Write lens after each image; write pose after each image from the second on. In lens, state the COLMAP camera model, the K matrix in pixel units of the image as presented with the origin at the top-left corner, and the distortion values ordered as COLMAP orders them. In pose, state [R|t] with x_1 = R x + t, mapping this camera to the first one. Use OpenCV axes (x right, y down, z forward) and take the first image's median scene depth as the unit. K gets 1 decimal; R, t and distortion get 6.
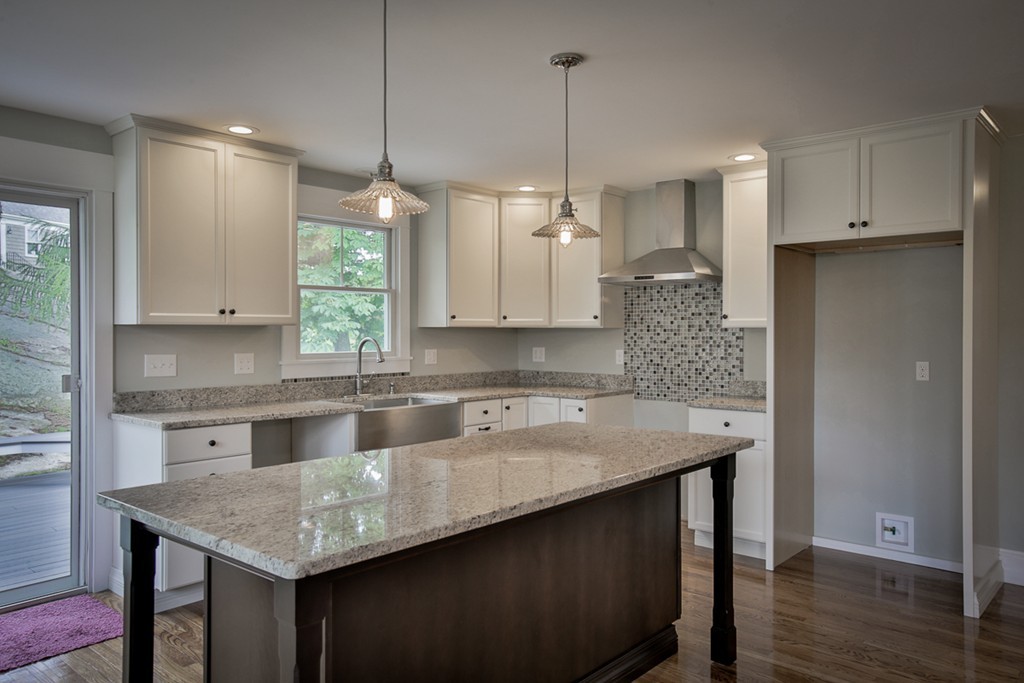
lens RADIAL K [[746.9, 0, 512.0], [0, 746.9, 341.5], [0, 0, 1]] dist [-0.073913, 0.108487]
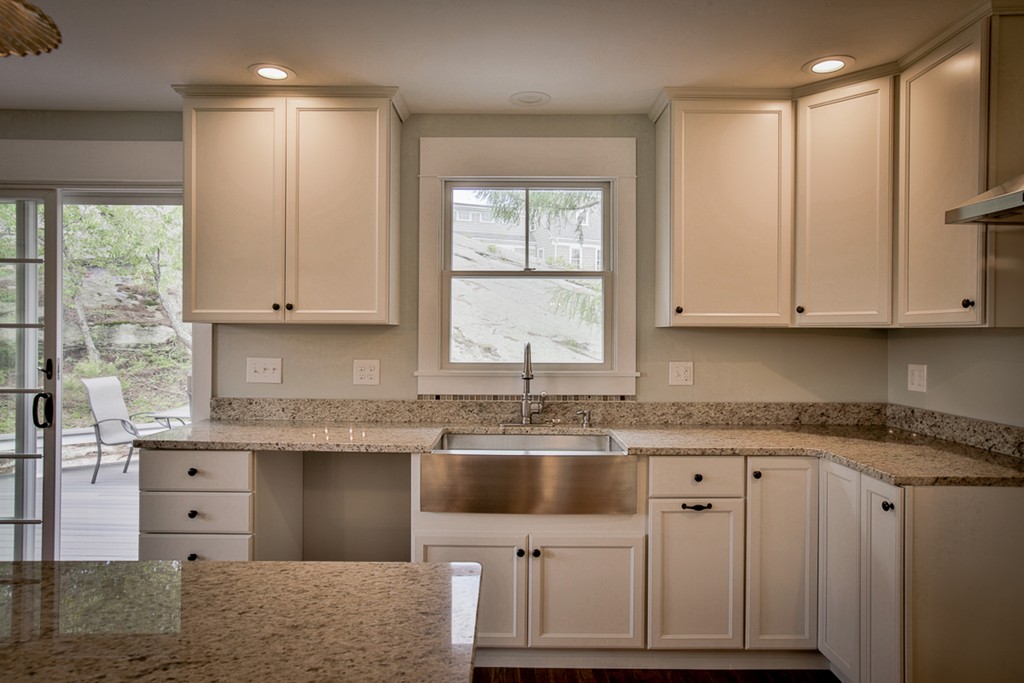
lens RADIAL K [[656.0, 0, 512.0], [0, 656.0, 341.5], [0, 0, 1]] dist [-0.052855, 0.058382]
pose [[0.651618, 0.012062, -0.758451, 0.253065], [-0.015824, 0.999872, 0.002307, -0.006849], [0.758382, 0.010498, 0.651726, 0.593067]]
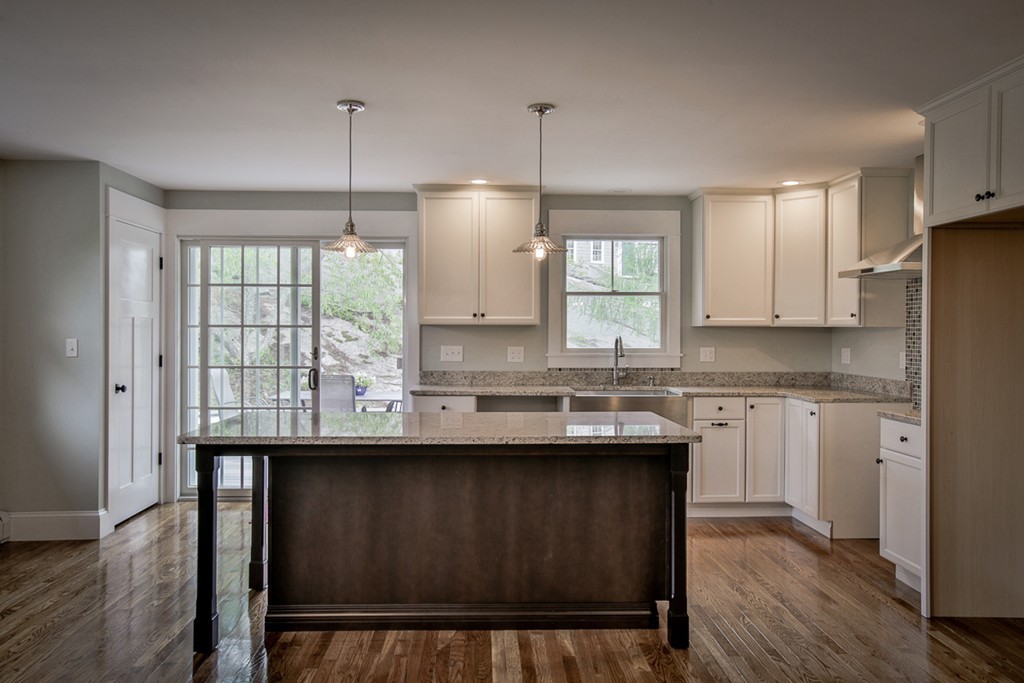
lens RADIAL K [[785.1, 0, 512.0], [0, 785.1, 341.5], [0, 0, 1]] dist [-0.015257, -0.001315]
pose [[0.683403, 0.012687, -0.729931, 0.580456], [-0.013336, 0.999899, 0.004893, 0.000405], [0.729919, 0.006391, 0.683503, 0.045793]]
